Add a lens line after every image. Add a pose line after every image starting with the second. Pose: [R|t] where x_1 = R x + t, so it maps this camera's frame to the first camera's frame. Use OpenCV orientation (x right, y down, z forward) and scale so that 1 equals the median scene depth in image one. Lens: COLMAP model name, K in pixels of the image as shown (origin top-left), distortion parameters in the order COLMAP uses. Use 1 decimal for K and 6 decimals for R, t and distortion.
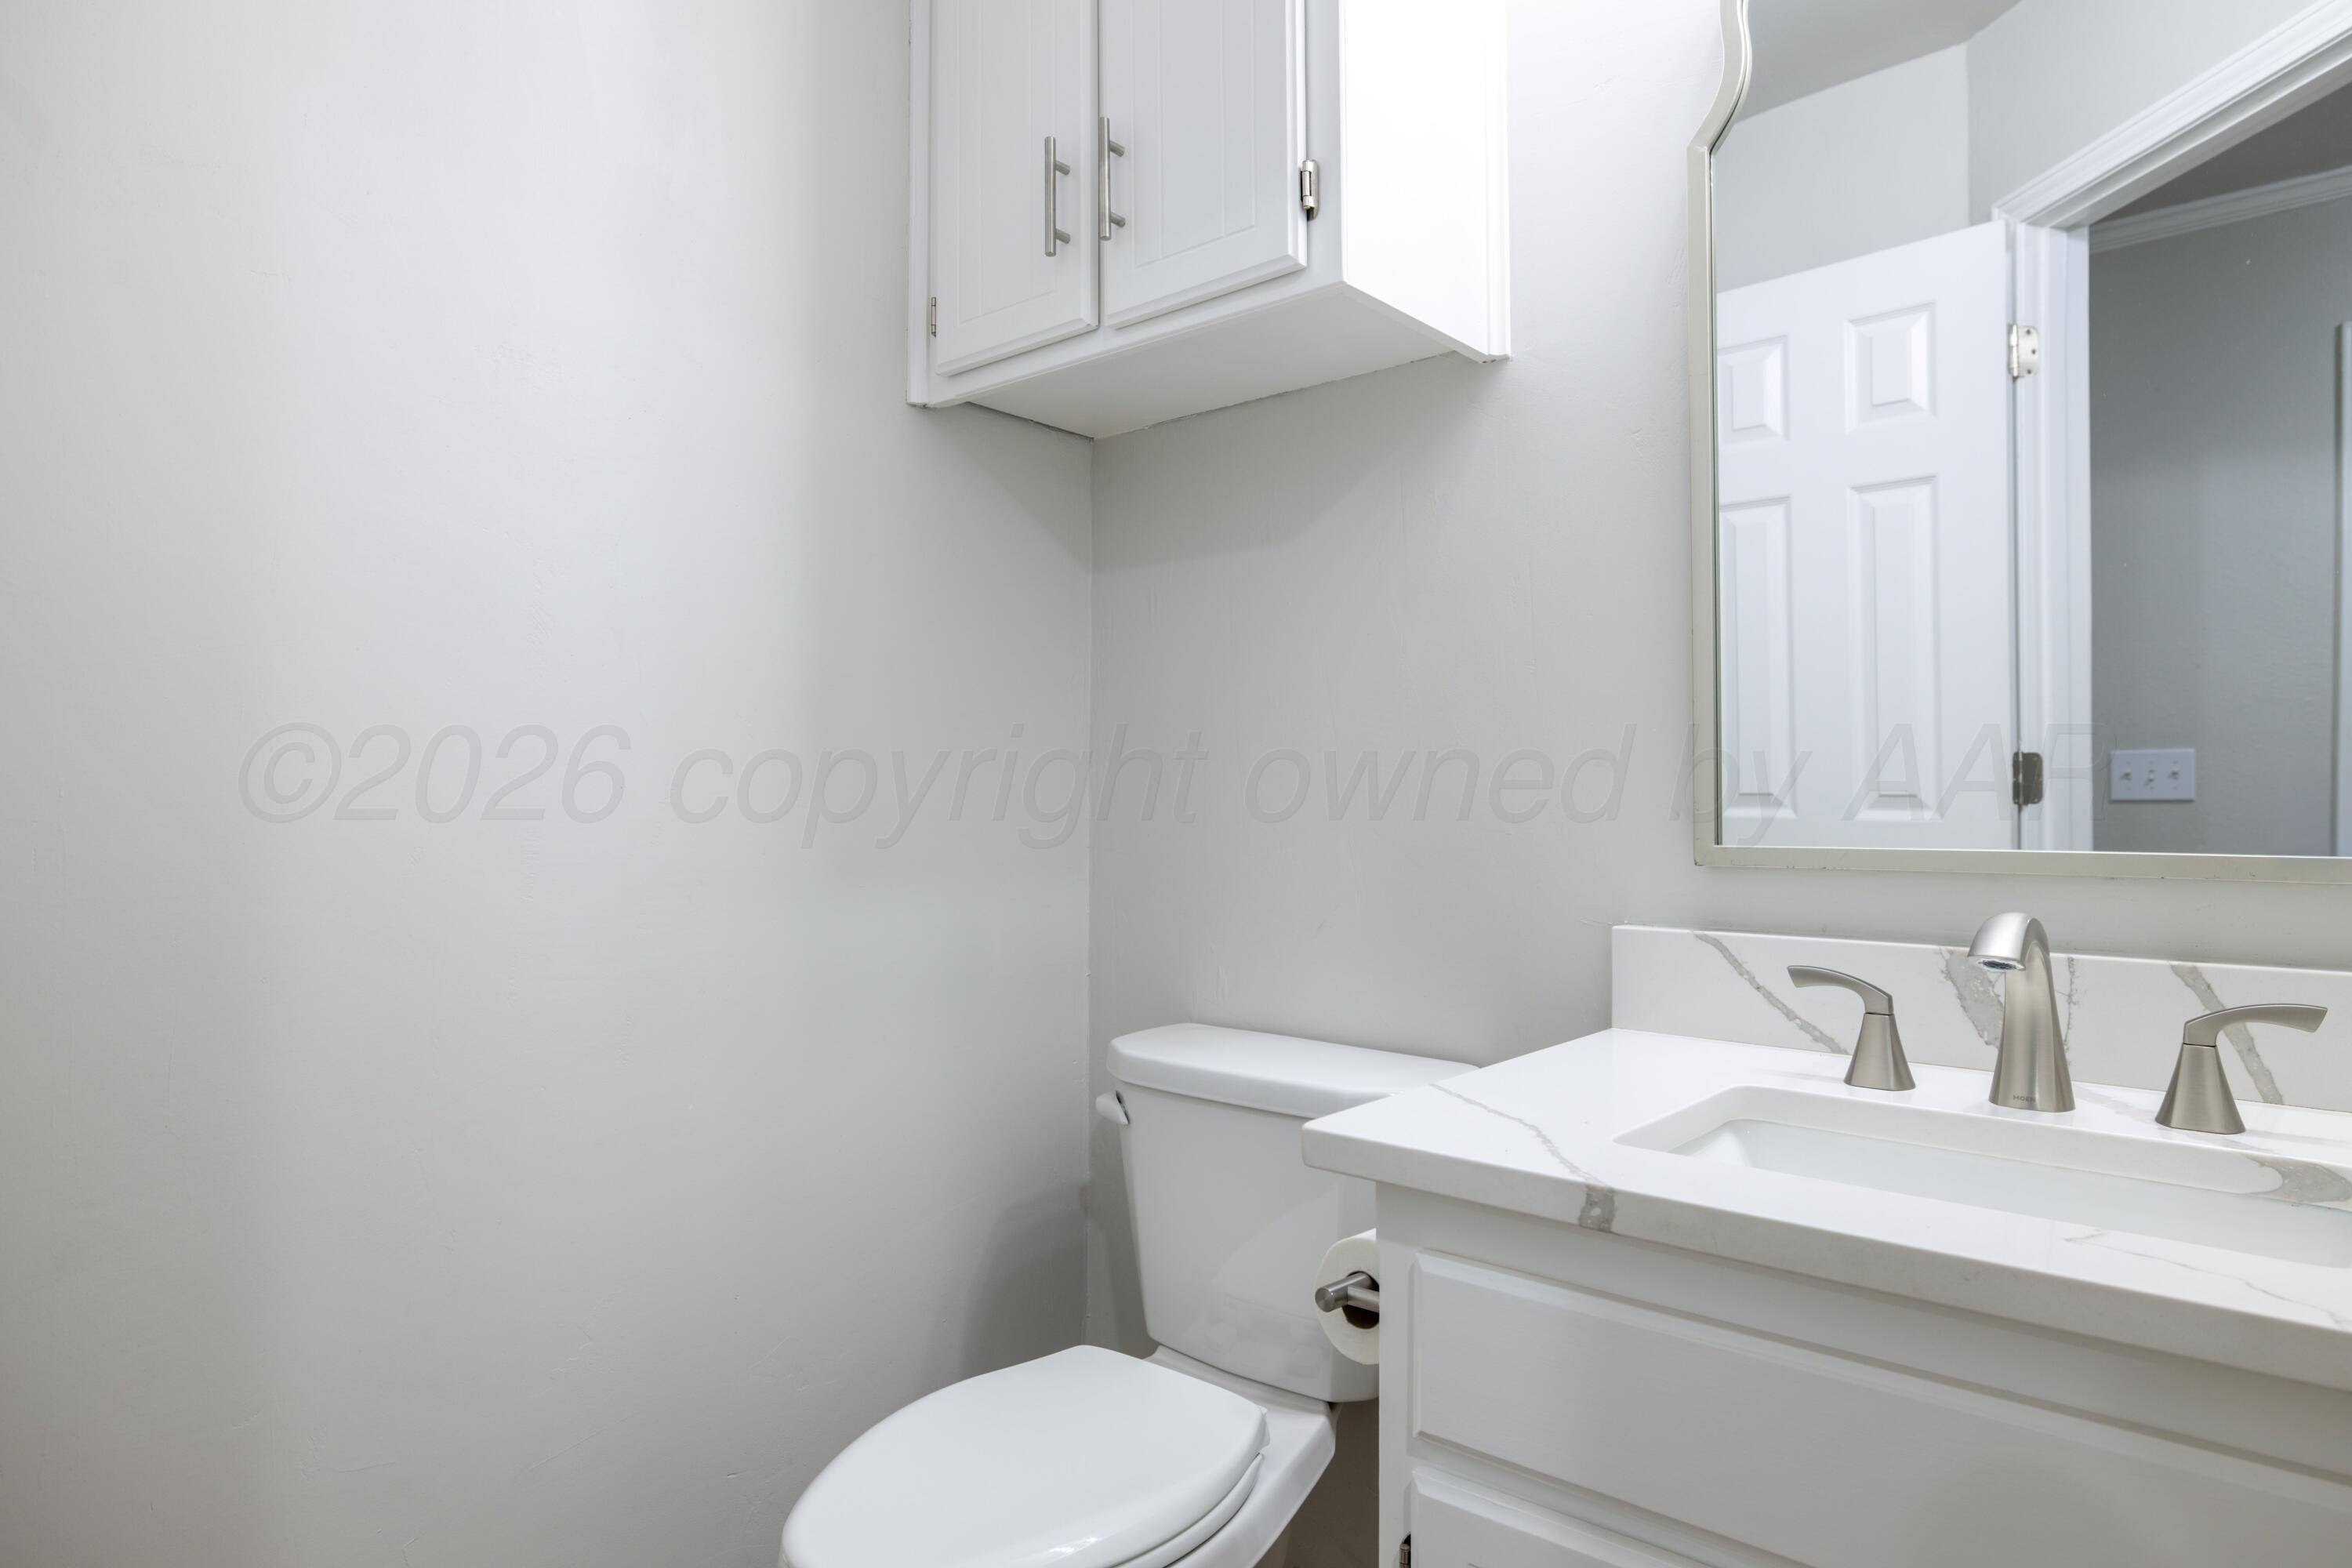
lens RADIAL K [[1452.8, 0, 1176.0], [0, 1452.8, 784.0], [0, 0, 1]] dist [-0.001280, -0.000312]
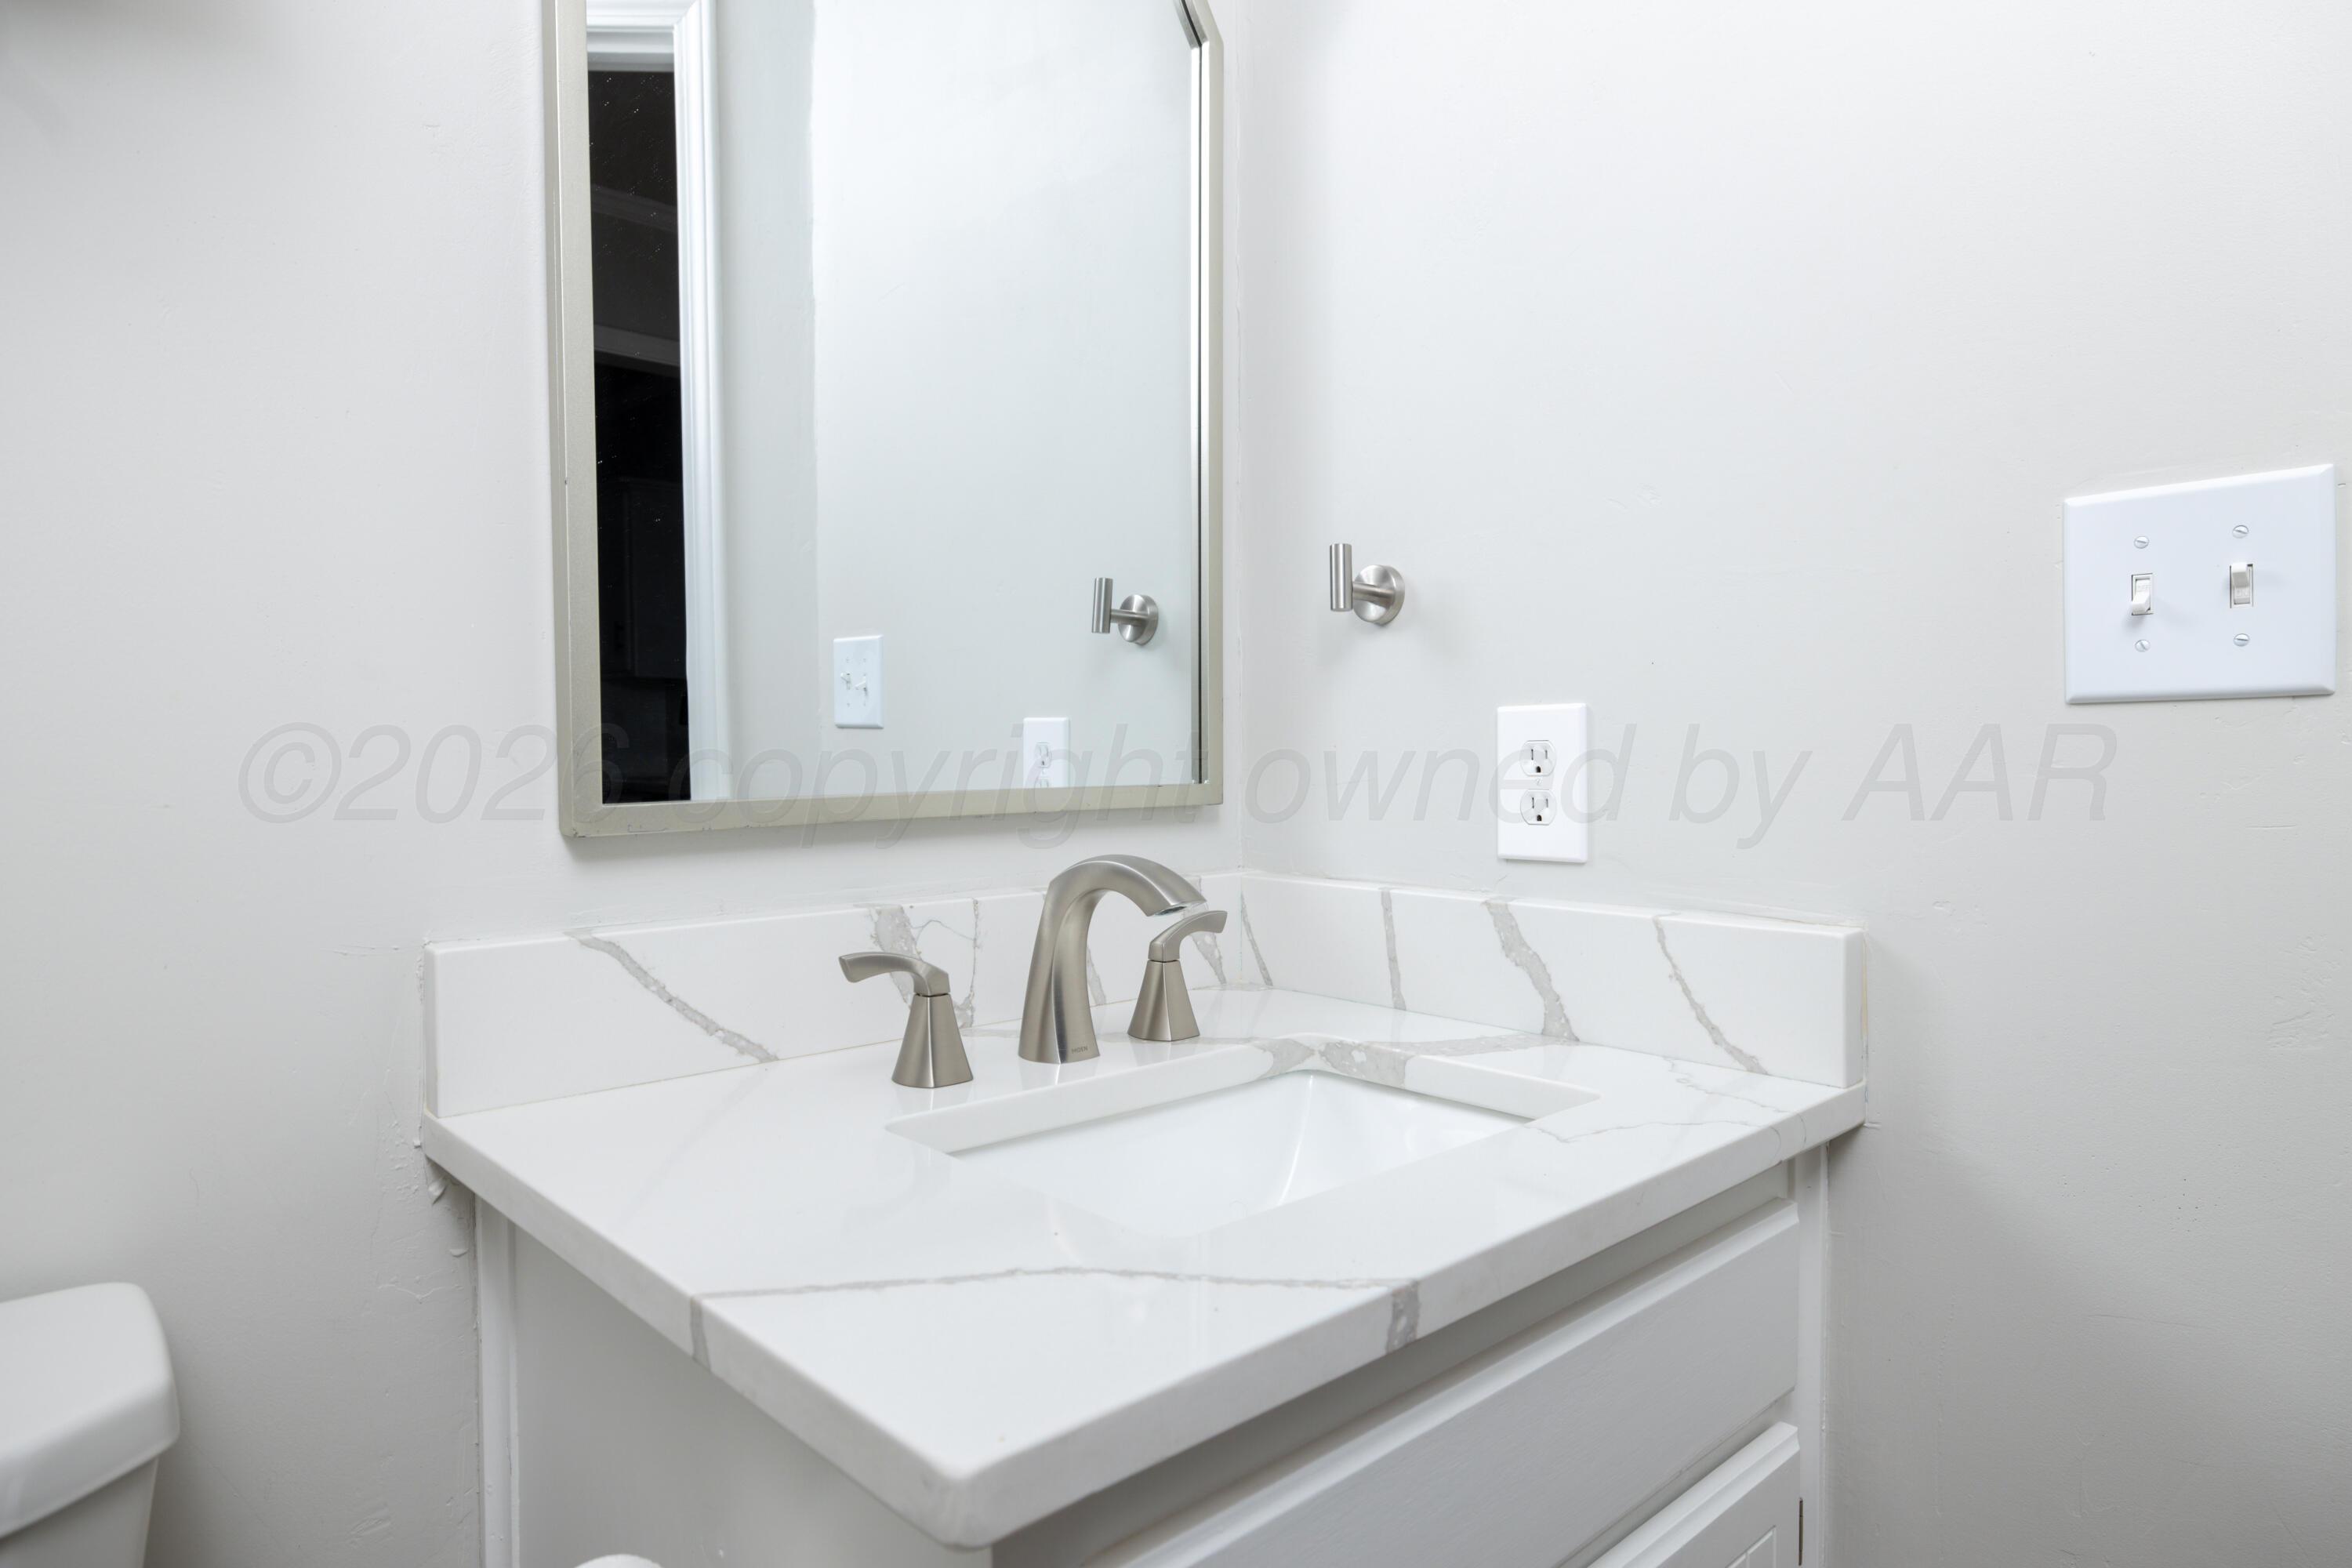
lens RADIAL K [[1452.8, 0, 1176.0], [0, 1452.8, 784.0], [0, 0, 1]] dist [-0.001280, -0.000312]
pose [[0.068586, -0.053105, 0.996231, -0.284325], [-0.012676, 0.998455, 0.054096, -0.005493], [-0.997565, -0.016338, 0.067806, 0.727108]]
